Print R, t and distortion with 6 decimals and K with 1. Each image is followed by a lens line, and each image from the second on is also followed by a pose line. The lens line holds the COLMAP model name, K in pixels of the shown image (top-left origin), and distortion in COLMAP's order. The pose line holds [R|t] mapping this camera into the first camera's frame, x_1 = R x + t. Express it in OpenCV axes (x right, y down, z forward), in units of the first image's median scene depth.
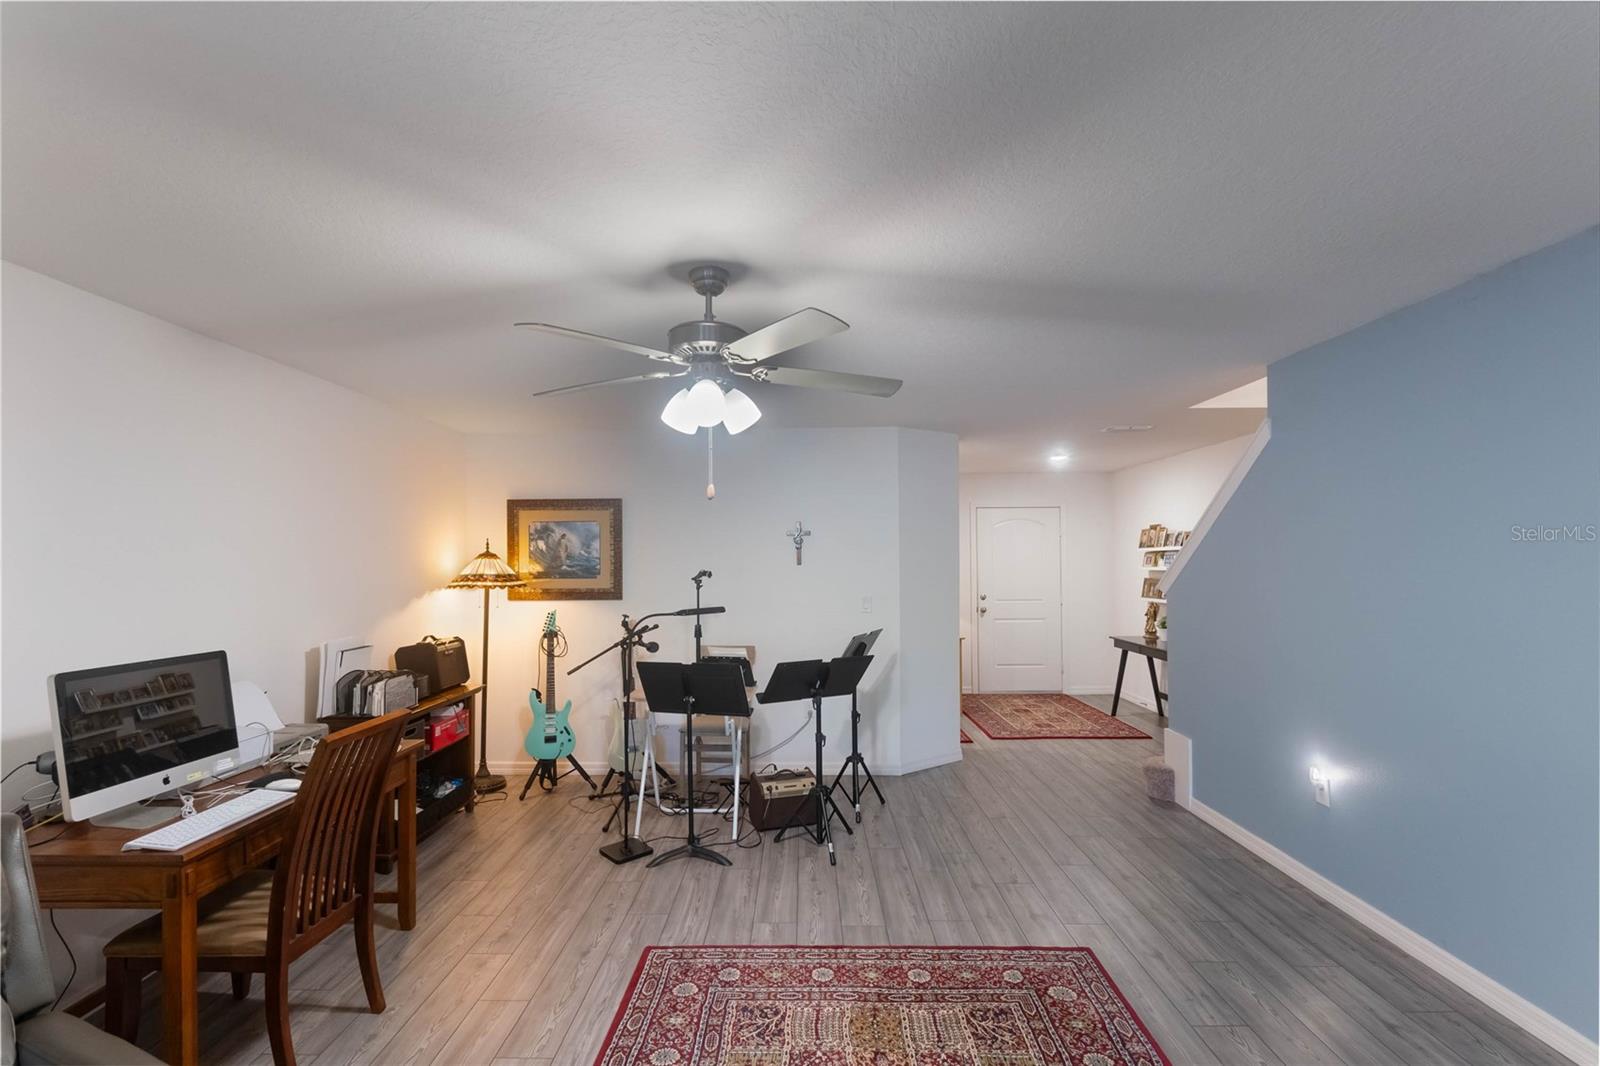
lens RADIAL K [[736.8, 0, 789.1], [0, 736.8, 544.6], [0, 0, 1]] dist [-0.020905, 0.000015]
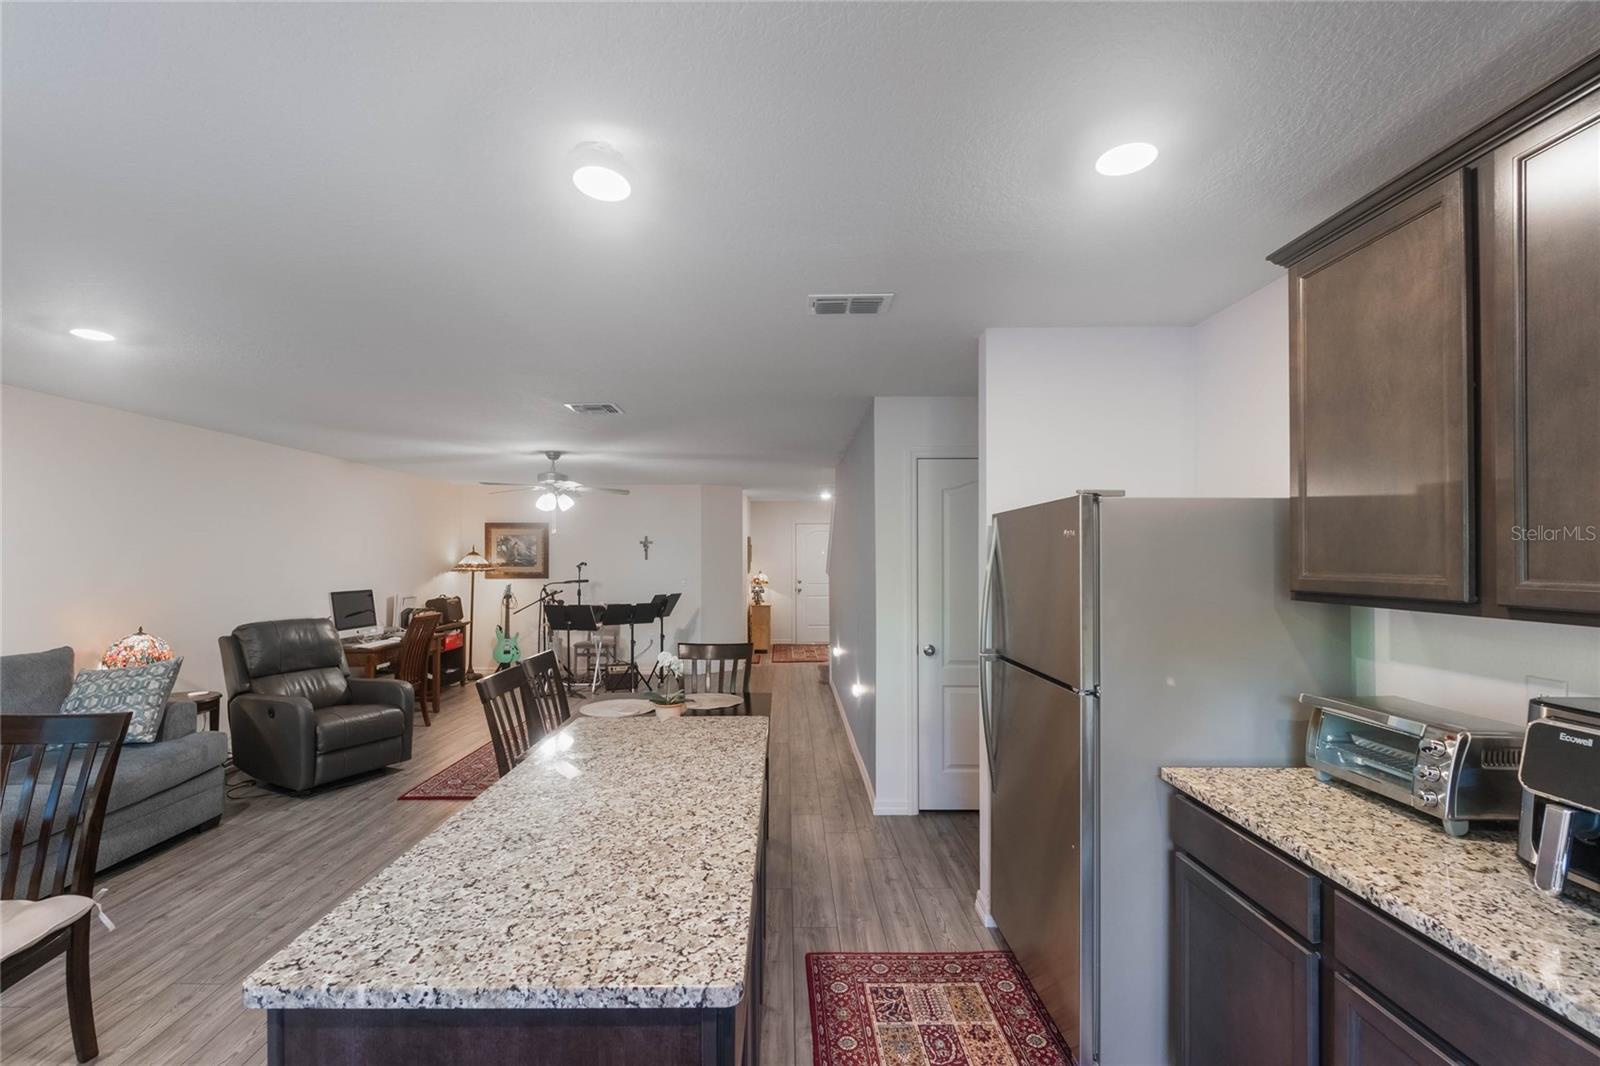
lens RADIAL K [[704.6, 0, 786.4], [0, 704.6, 538.2], [0, 0, 1]] dist [-0.004887, 0.000093]
pose [[0.999640, 0.003917, 0.026532, 0.338157], [-0.003735, 0.999969, -0.006894, -0.015106], [-0.026558, 0.006792, 0.999624, -0.813462]]
